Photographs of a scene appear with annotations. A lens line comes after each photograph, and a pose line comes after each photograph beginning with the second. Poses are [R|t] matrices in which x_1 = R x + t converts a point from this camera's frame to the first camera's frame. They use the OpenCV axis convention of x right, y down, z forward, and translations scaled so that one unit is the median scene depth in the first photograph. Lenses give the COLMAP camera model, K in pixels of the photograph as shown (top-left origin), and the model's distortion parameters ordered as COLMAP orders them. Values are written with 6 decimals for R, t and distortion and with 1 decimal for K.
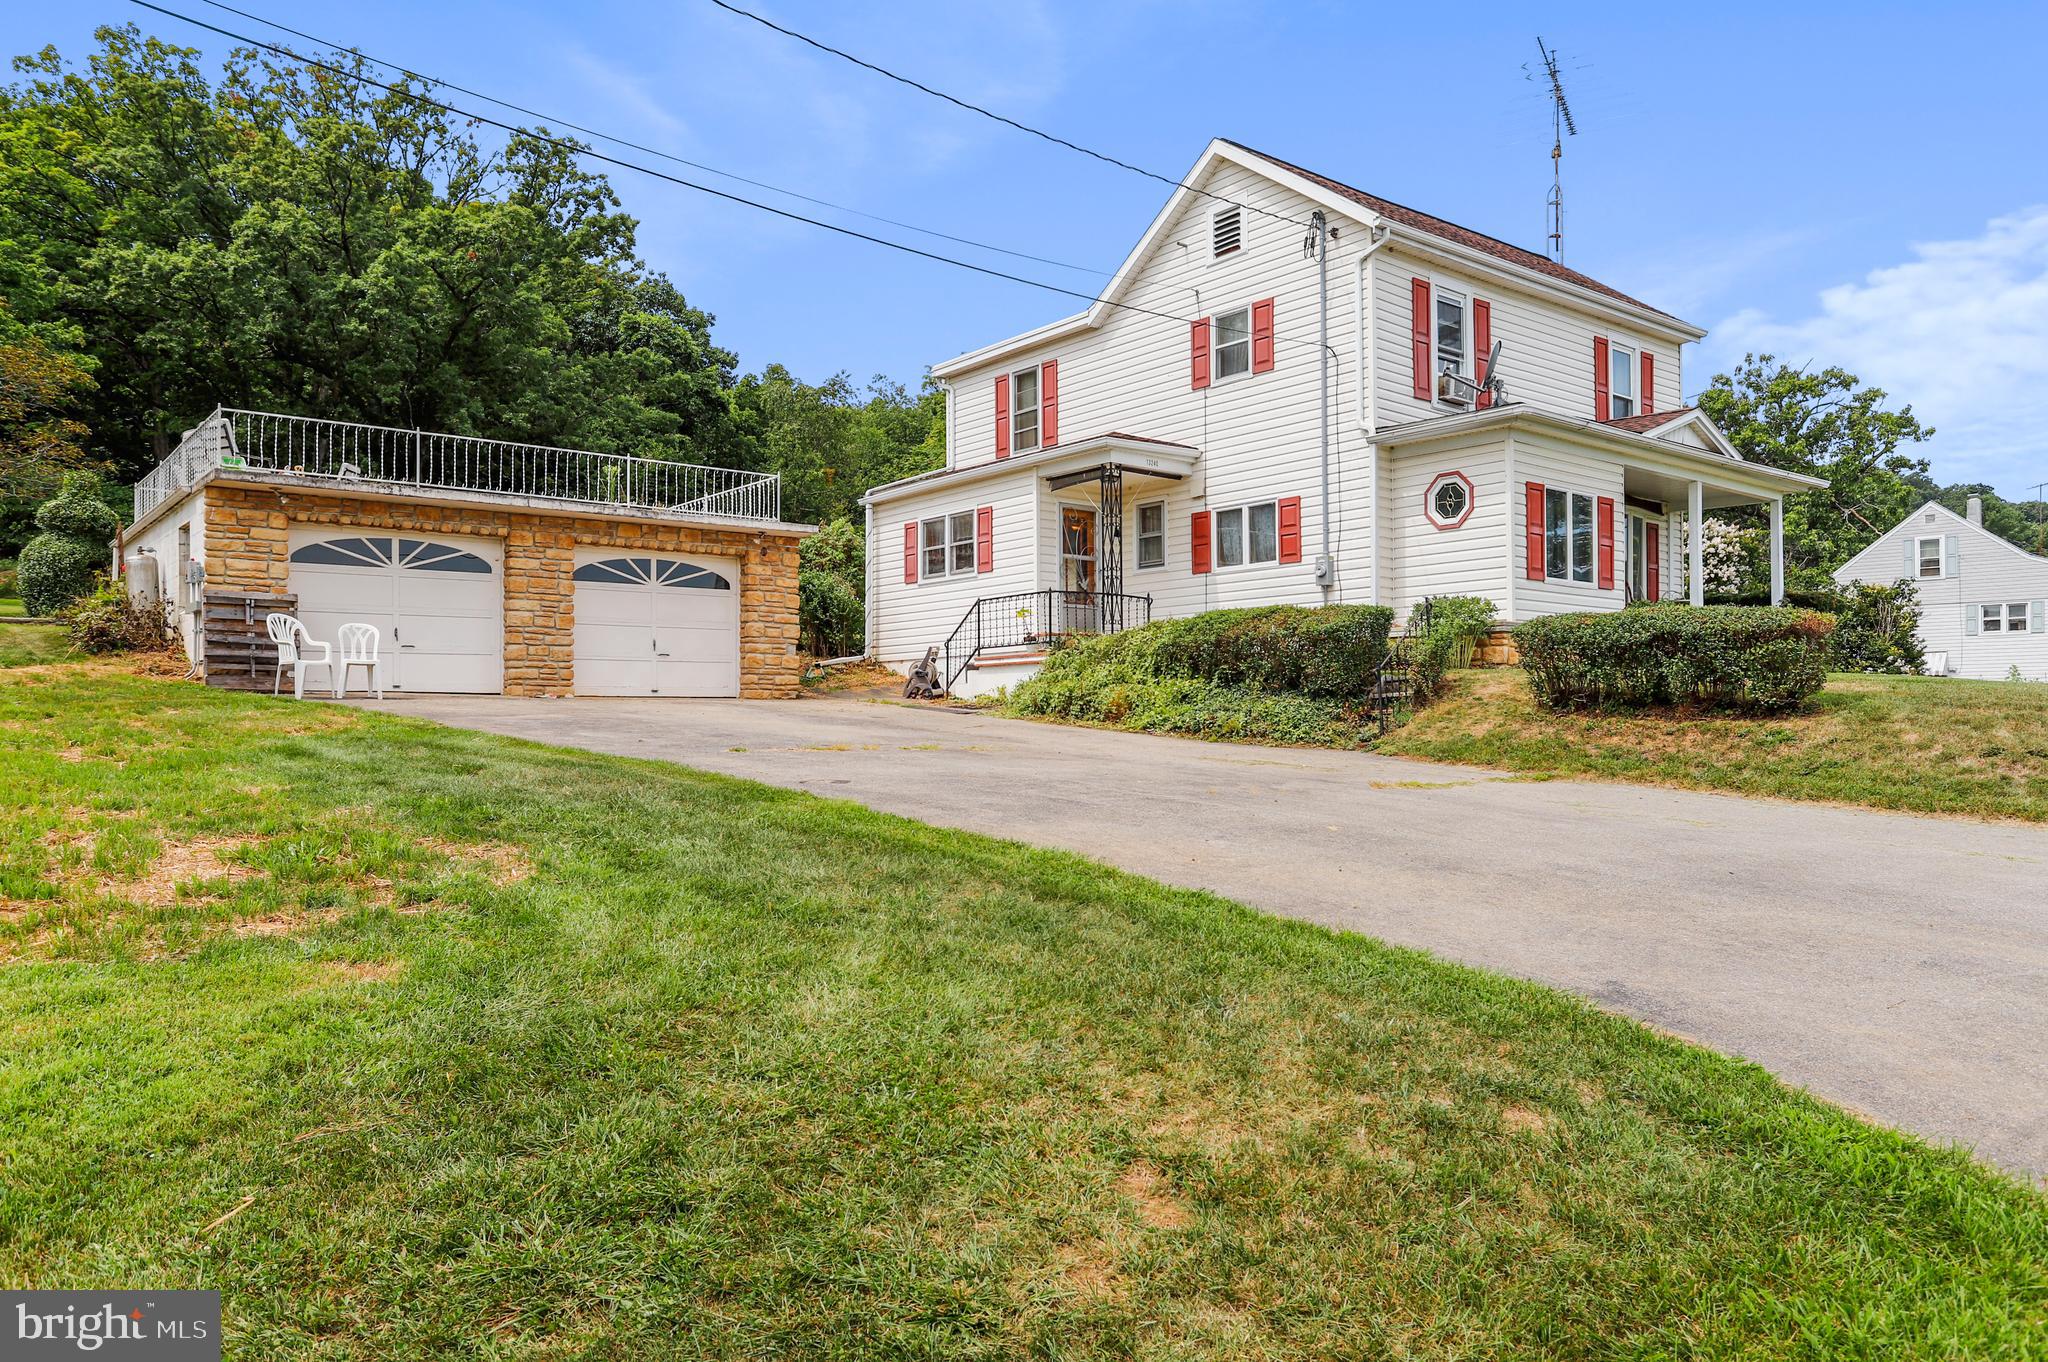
lens RADIAL K [[1451.1, 0, 1027.1], [0, 1451.1, 685.1], [0, 0, 1]] dist [-0.001558, 0.000283]
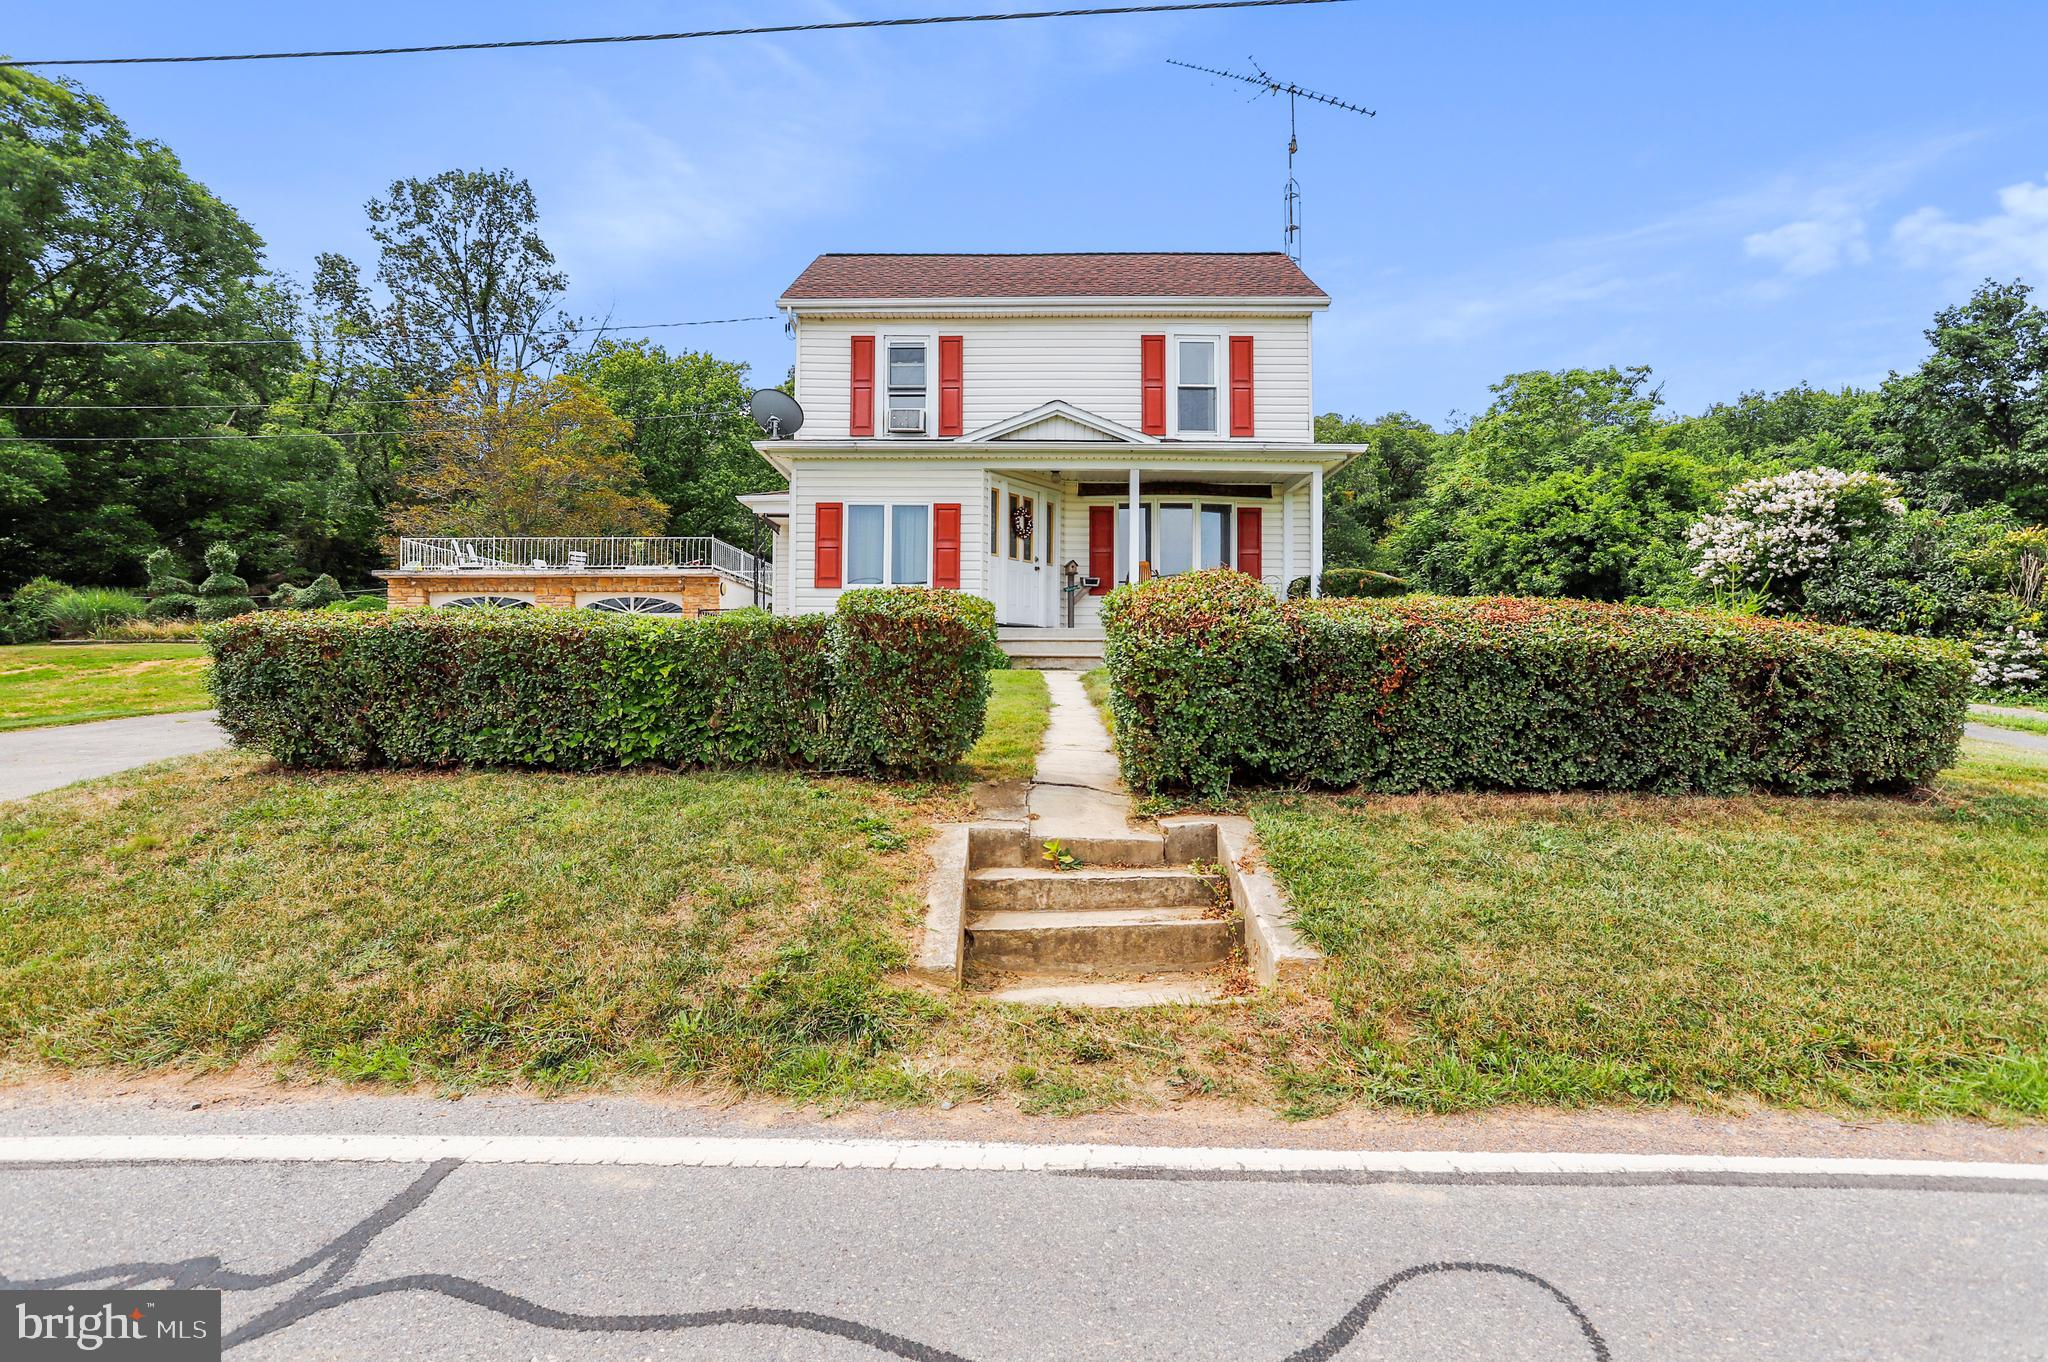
lens RADIAL K [[1009.4, 0, 1024.0], [0, 1009.4, 681.0], [0, 0, 1]] dist [-0.060794, 0.033779]
pose [[0.760412, 0.008212, -0.649389, 0.825473], [0.009022, 0.999690, 0.023206, -0.013253], [0.649378, -0.023505, 0.760102, 0.415103]]
